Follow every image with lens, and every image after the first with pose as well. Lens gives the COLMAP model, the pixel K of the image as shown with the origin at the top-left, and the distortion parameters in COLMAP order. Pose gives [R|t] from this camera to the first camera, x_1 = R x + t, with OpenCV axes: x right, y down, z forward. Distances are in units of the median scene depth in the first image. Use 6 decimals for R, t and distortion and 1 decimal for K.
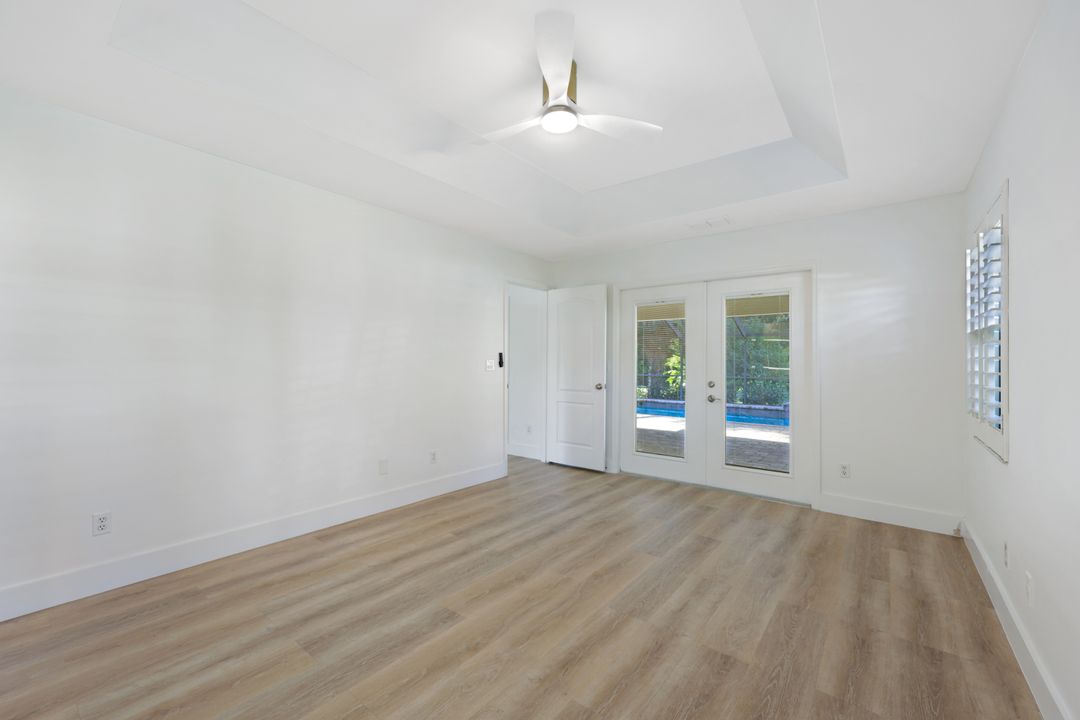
lens RADIAL K [[441.0, 0, 537.5], [0, 441.0, 359.4], [0, 0, 1]] dist [-0.003565, -0.001256]
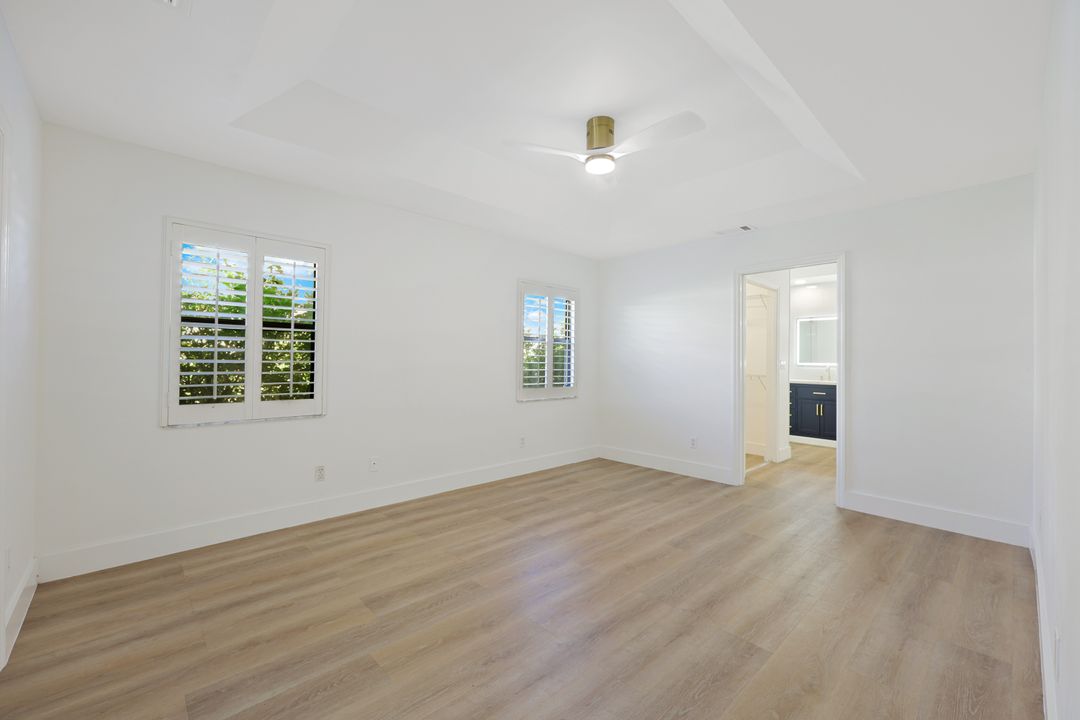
lens RADIAL K [[441.0, 0, 539.3], [0, 441.0, 358.0], [0, 0, 1]] dist [-0.003565, -0.001256]
pose [[-0.988521, -0.013667, 0.150462, 0.024926], [-0.016242, 0.999742, -0.015900, 0.026691], [-0.150206, -0.018161, -0.988488, 2.193890]]
